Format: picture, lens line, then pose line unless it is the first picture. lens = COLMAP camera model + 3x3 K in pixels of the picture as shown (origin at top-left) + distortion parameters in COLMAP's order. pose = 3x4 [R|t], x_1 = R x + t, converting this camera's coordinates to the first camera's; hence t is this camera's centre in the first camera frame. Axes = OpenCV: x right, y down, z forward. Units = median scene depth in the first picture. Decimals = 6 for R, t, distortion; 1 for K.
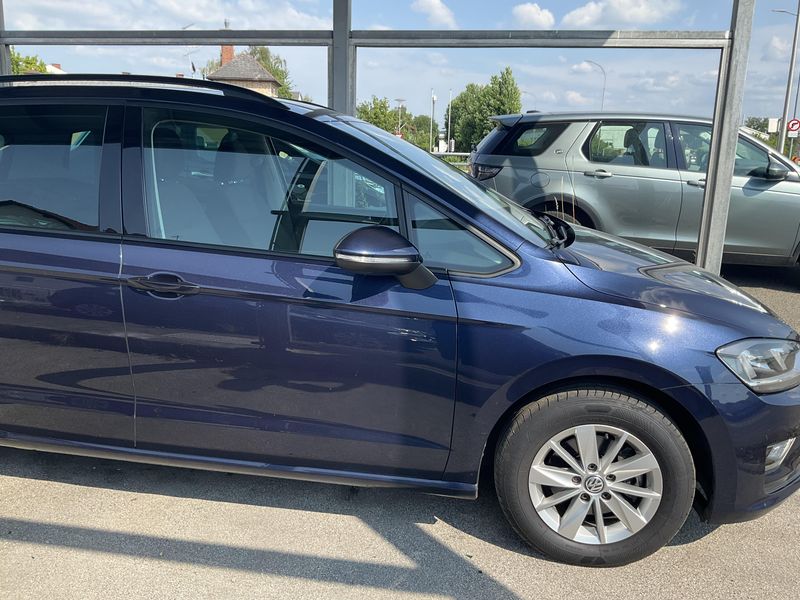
lens RADIAL K [[669.1, 0, 400.0], [0, 669.1, 300.0], [0, 0, 1]] dist [0.058539, -0.125321]
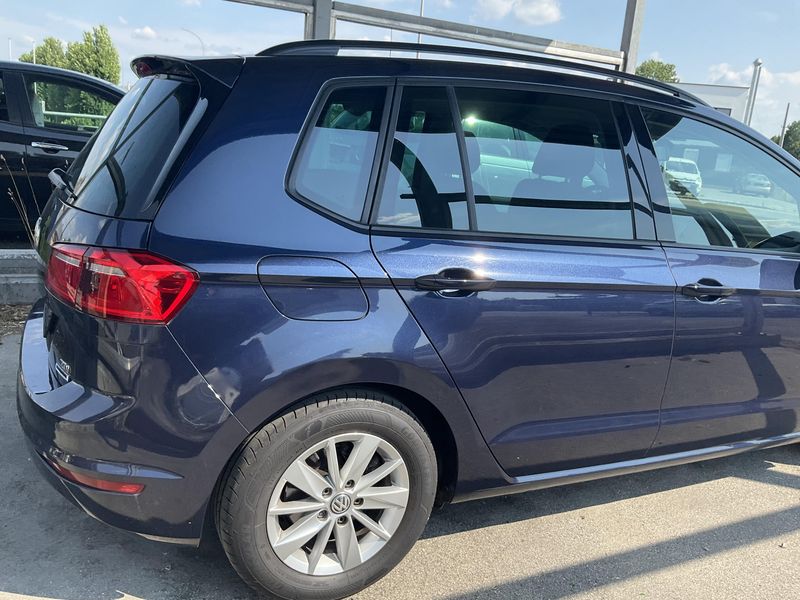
lens RADIAL K [[669.1, 0, 400.0], [0, 669.1, 300.0], [0, 0, 1]] dist [0.058539, -0.125321]
pose [[0.823706, -0.087816, 0.560176, -0.567984], [0.067339, 0.996093, 0.057134, -0.040452], [-0.563004, -0.009340, 0.826401, 0.189416]]
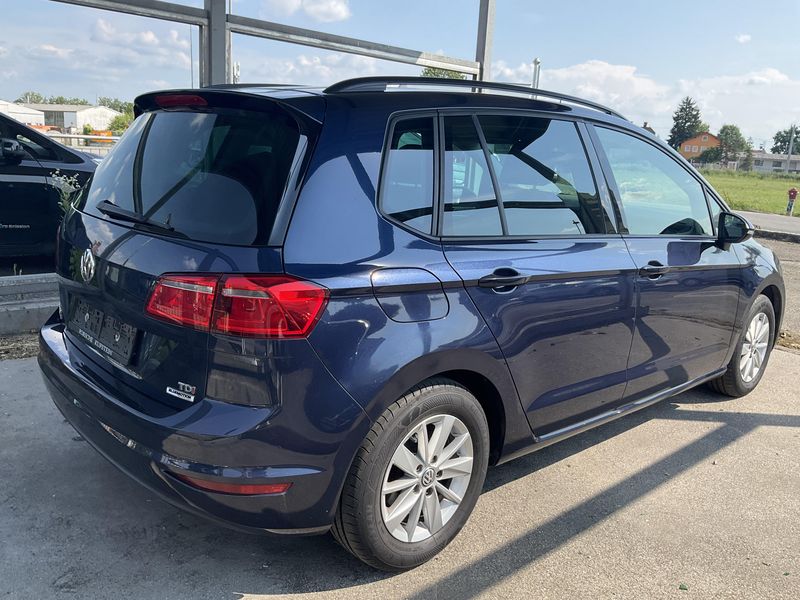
lens RADIAL K [[669.1, 0, 400.0], [0, 669.1, 300.0], [0, 0, 1]] dist [0.058539, -0.125321]
pose [[0.631532, -0.157006, 0.759287, -0.714629], [0.136952, 0.986474, 0.090074, -0.062544], [-0.763159, 0.047102, 0.644492, 0.242967]]
